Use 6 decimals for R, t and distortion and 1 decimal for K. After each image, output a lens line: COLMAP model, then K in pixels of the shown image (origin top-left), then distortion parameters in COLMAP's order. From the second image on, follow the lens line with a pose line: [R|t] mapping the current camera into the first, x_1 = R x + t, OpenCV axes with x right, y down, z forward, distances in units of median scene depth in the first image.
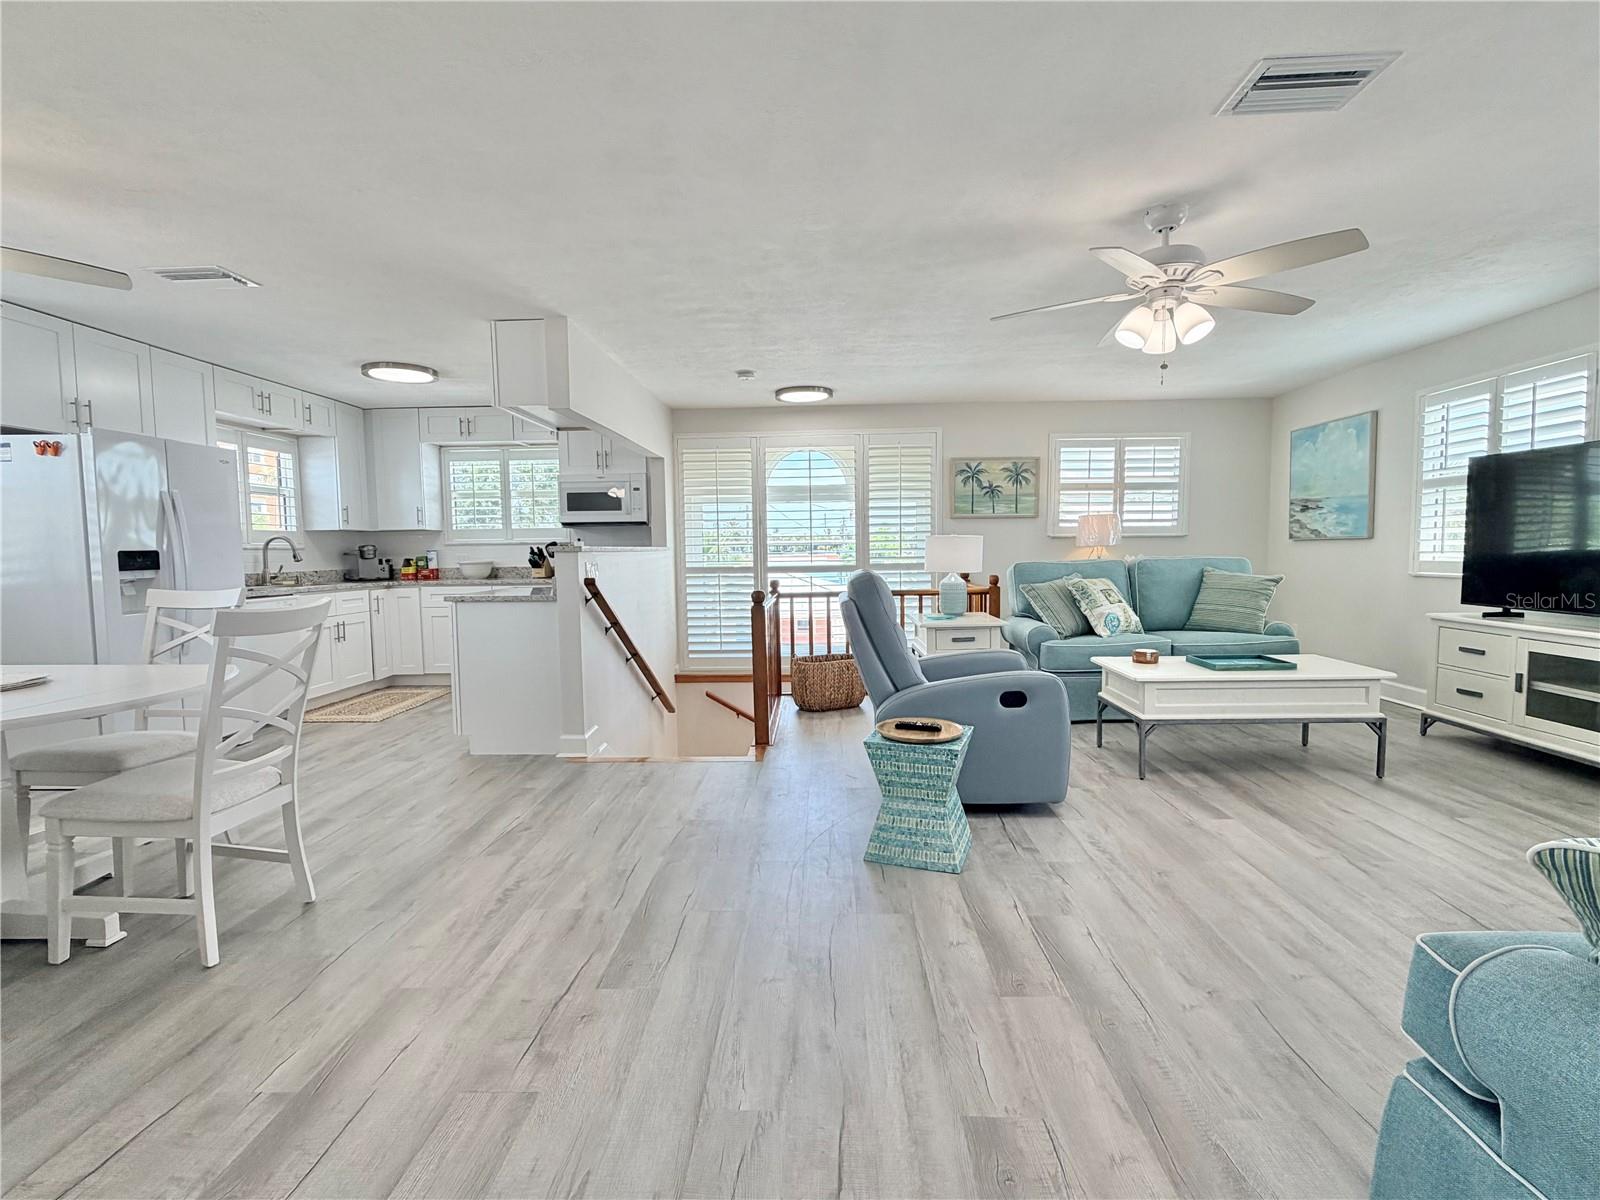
lens RADIAL K [[742.3, 0, 805.2], [0, 742.3, 602.0], [0, 0, 1]] dist [-0.001152, 0.000136]
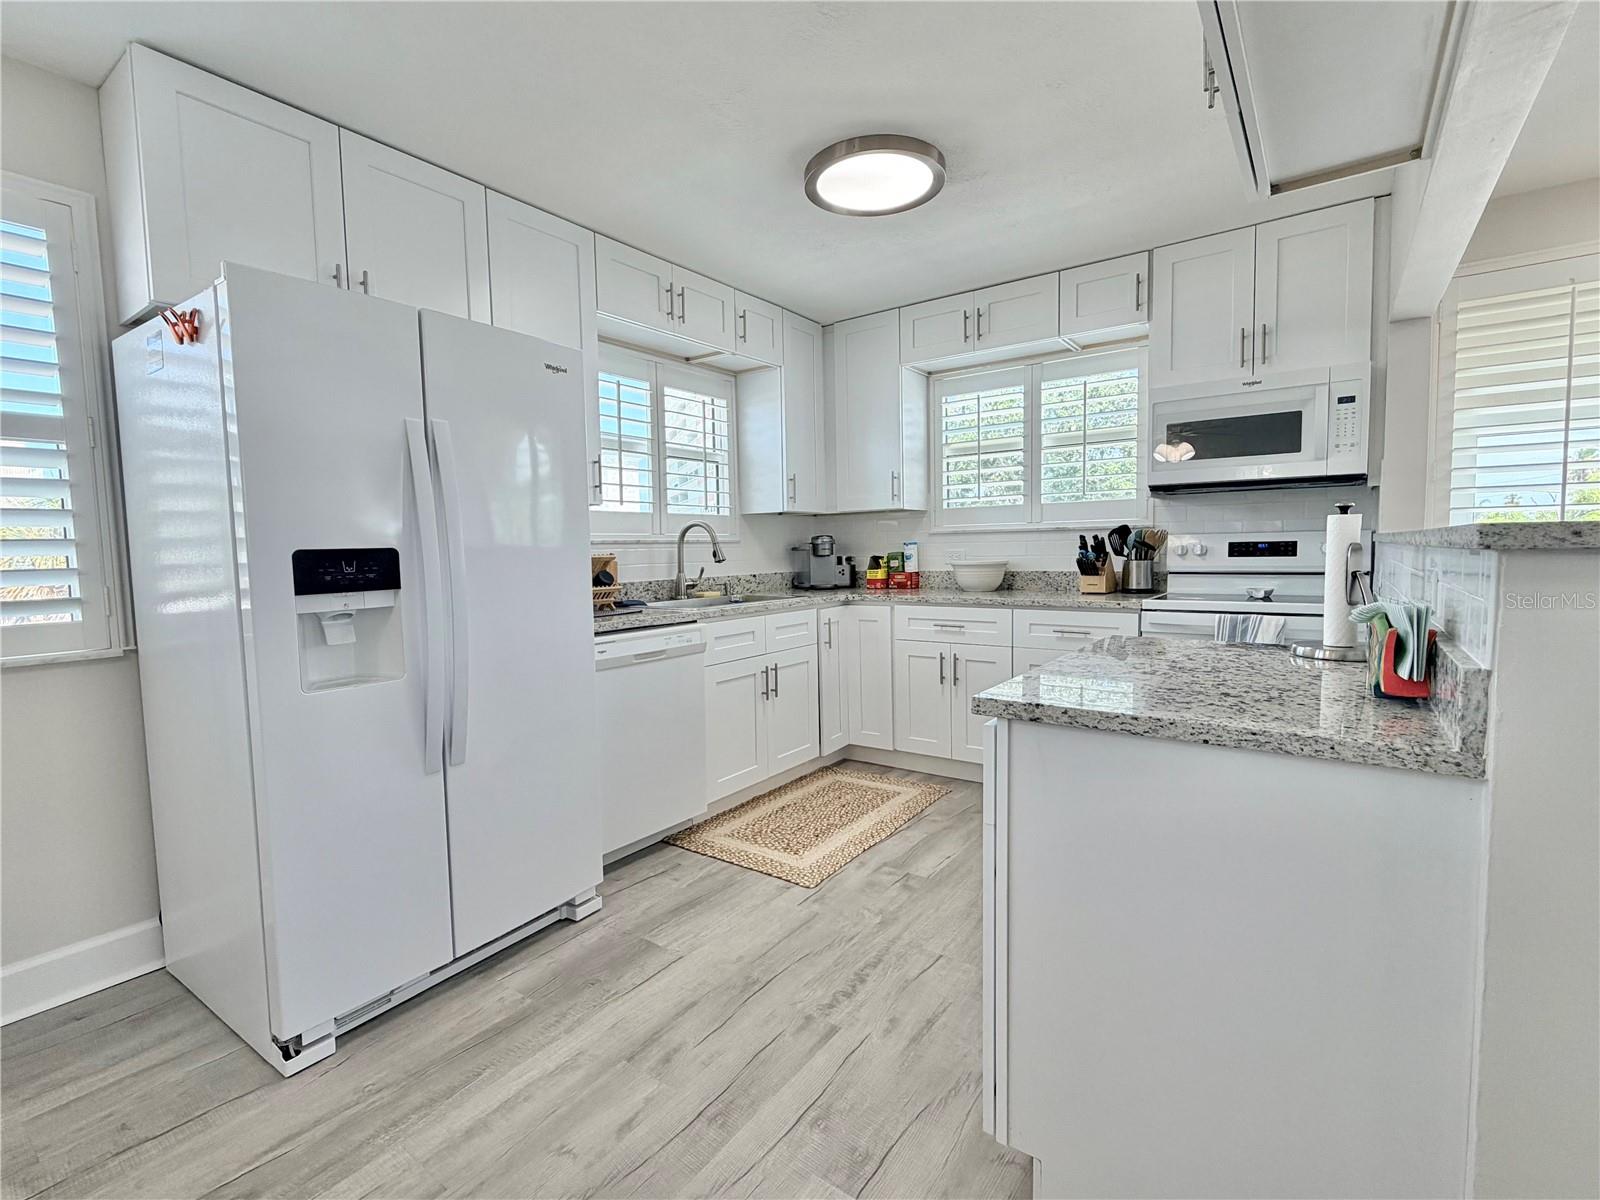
lens RADIAL K [[742.3, 0, 800.0], [0, 742.3, 591.8], [0, 0, 1]] dist [-0.001152, 0.000136]
pose [[0.828012, 0.031038, -0.559850, -0.243623], [-0.031900, 0.999457, 0.008230, -0.032451], [0.559802, 0.011045, 0.828553, 0.457813]]
